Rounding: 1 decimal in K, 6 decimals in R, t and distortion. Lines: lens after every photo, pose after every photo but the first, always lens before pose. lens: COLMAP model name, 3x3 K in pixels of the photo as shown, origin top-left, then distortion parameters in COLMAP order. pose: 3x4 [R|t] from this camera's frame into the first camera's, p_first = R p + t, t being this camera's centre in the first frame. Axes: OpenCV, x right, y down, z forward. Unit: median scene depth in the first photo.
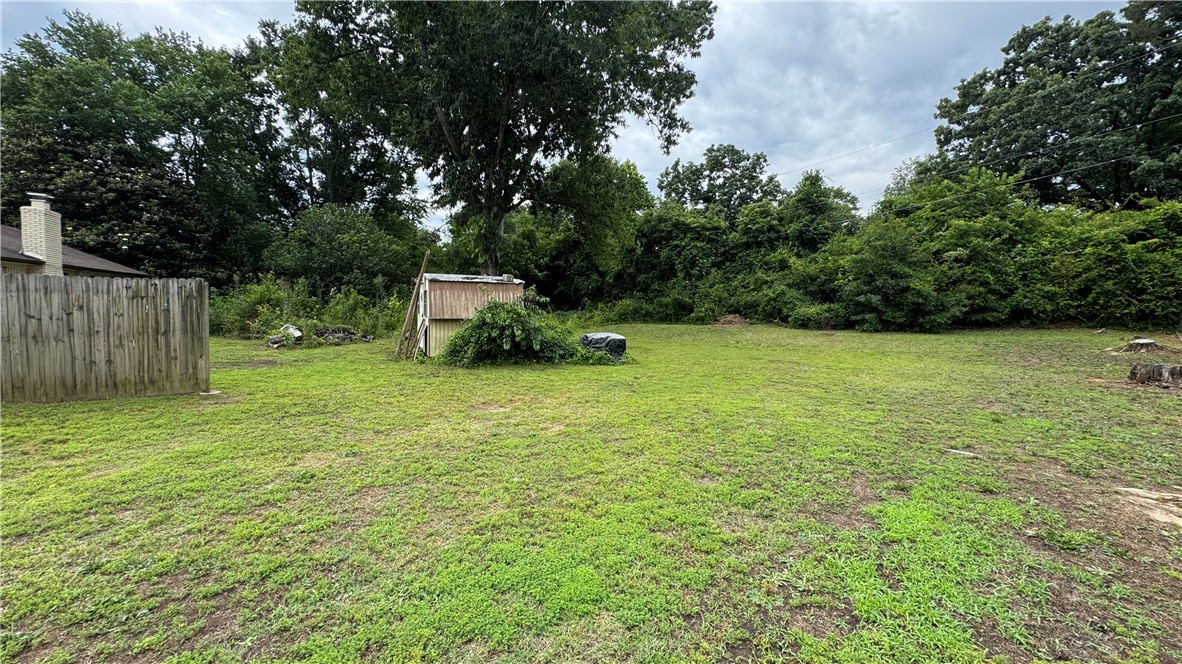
lens RADIAL K [[478.6, 0, 588.2], [0, 478.6, 326.1], [0, 0, 1]] dist [-0.004369, 0.001005]
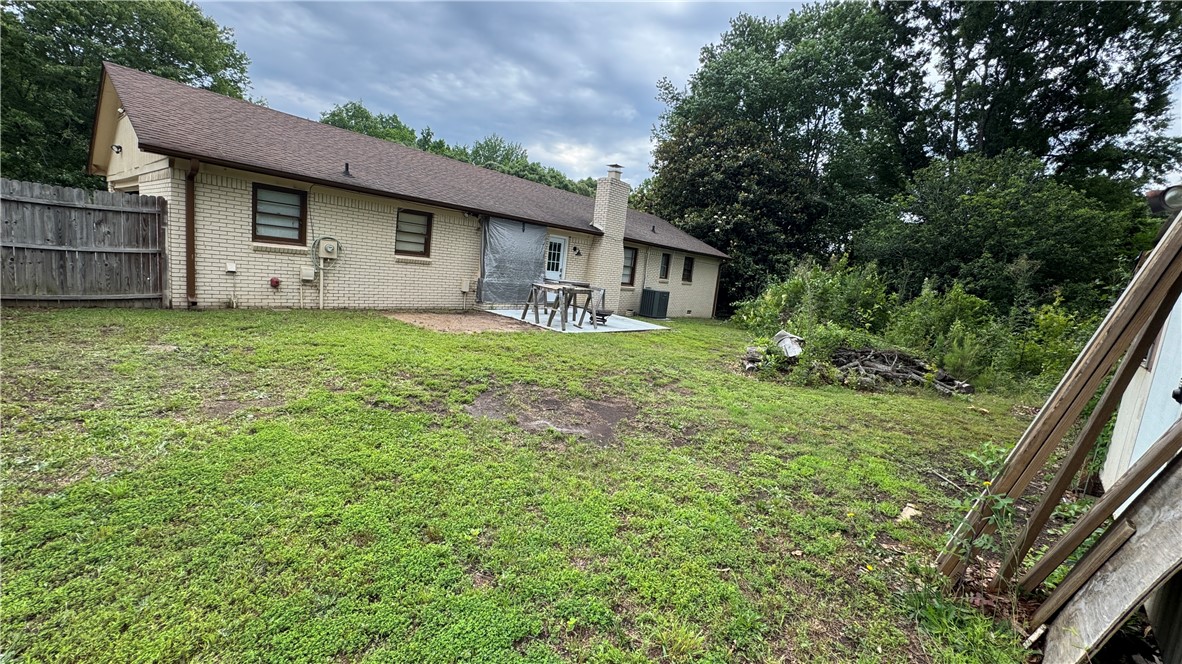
lens RADIAL K [[478.6, 0, 588.7], [0, 478.6, 330.5], [0, 0, 1]] dist [-0.004369, 0.001005]
pose [[0.374737, 0.140115, -0.916483, -0.085557], [-0.138806, 0.985852, 0.093964, -0.009684], [0.916682, 0.092002, 0.388884, 0.234904]]
